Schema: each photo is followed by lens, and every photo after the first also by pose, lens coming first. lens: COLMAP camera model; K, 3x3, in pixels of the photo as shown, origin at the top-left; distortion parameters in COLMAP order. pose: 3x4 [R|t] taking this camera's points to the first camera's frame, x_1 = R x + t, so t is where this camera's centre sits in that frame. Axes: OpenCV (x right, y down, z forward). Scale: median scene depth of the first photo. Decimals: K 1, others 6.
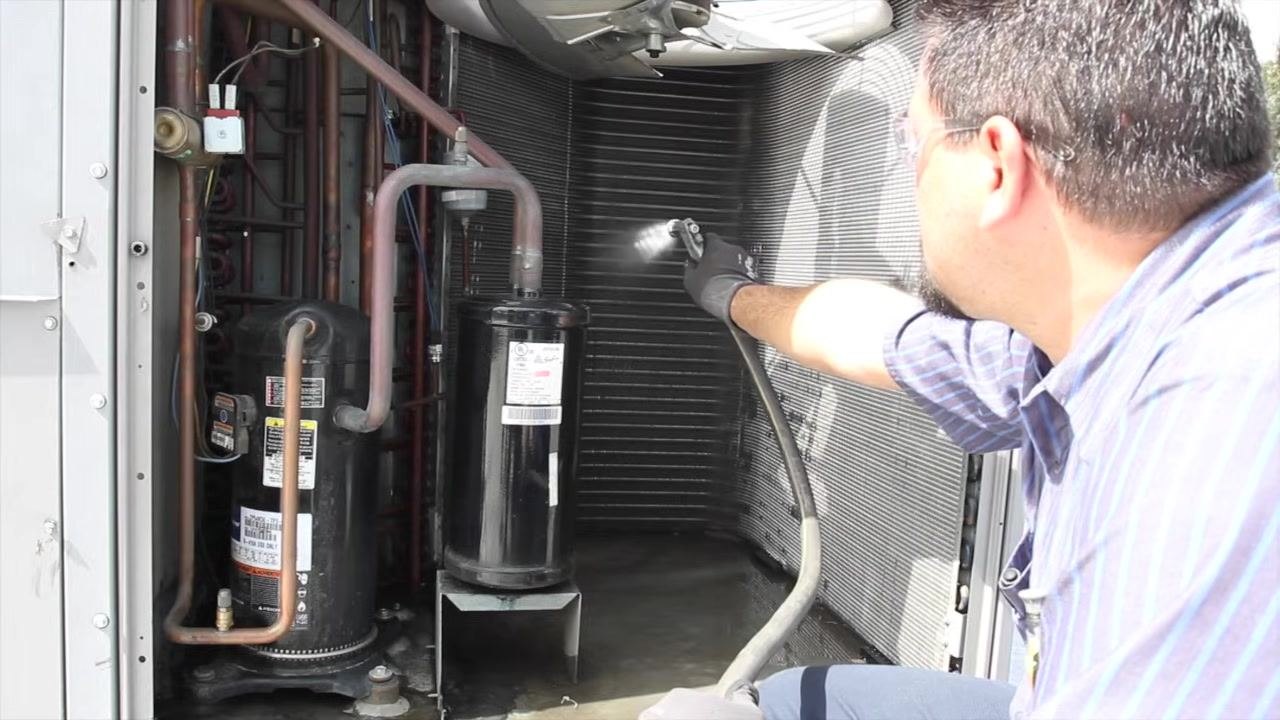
lens RADIAL K [[1018.2, 0, 631.5], [0, 1018.2, 361.7], [0, 0, 1]] dist [-0.089314, 0.055864]
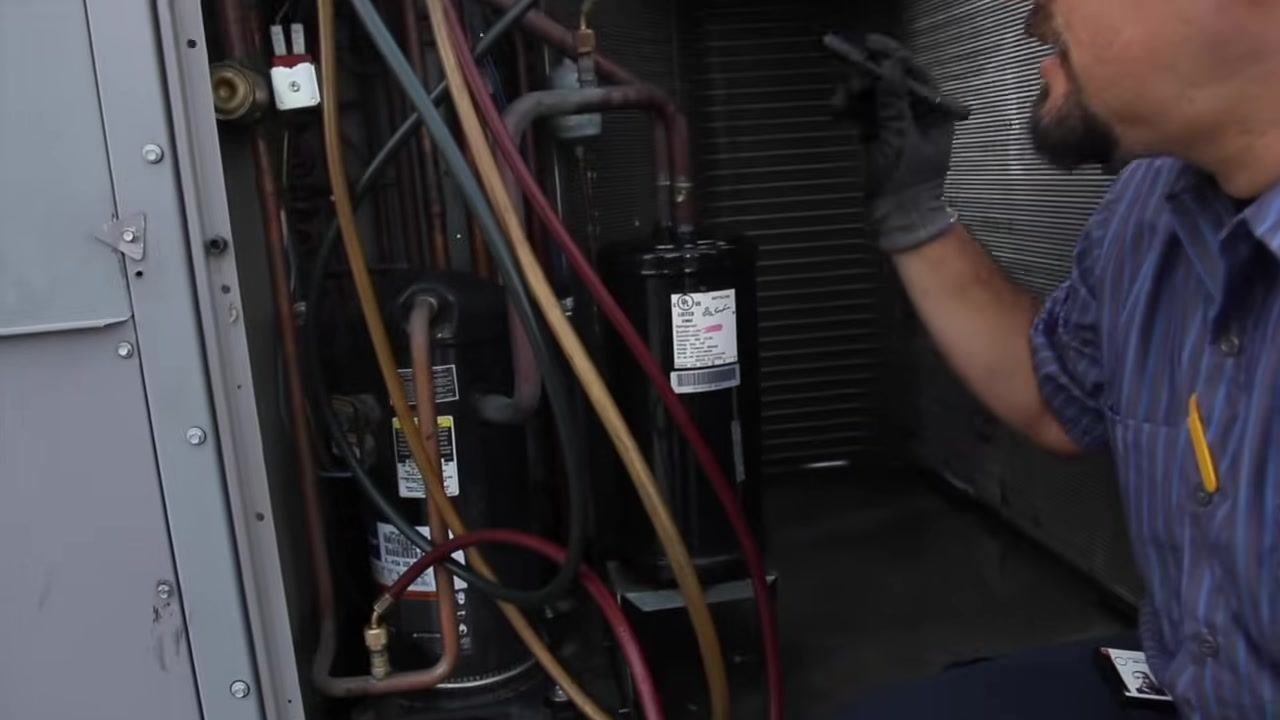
lens RADIAL K [[1018.2, 0, 631.5], [0, 1018.2, 361.7], [0, 0, 1]] dist [-0.089314, 0.055864]
pose [[0.989618, -0.111560, -0.090613, -0.082265], [0.119313, 0.989195, 0.085192, -0.039603], [0.080129, -0.095119, 0.992236, 0.178034]]
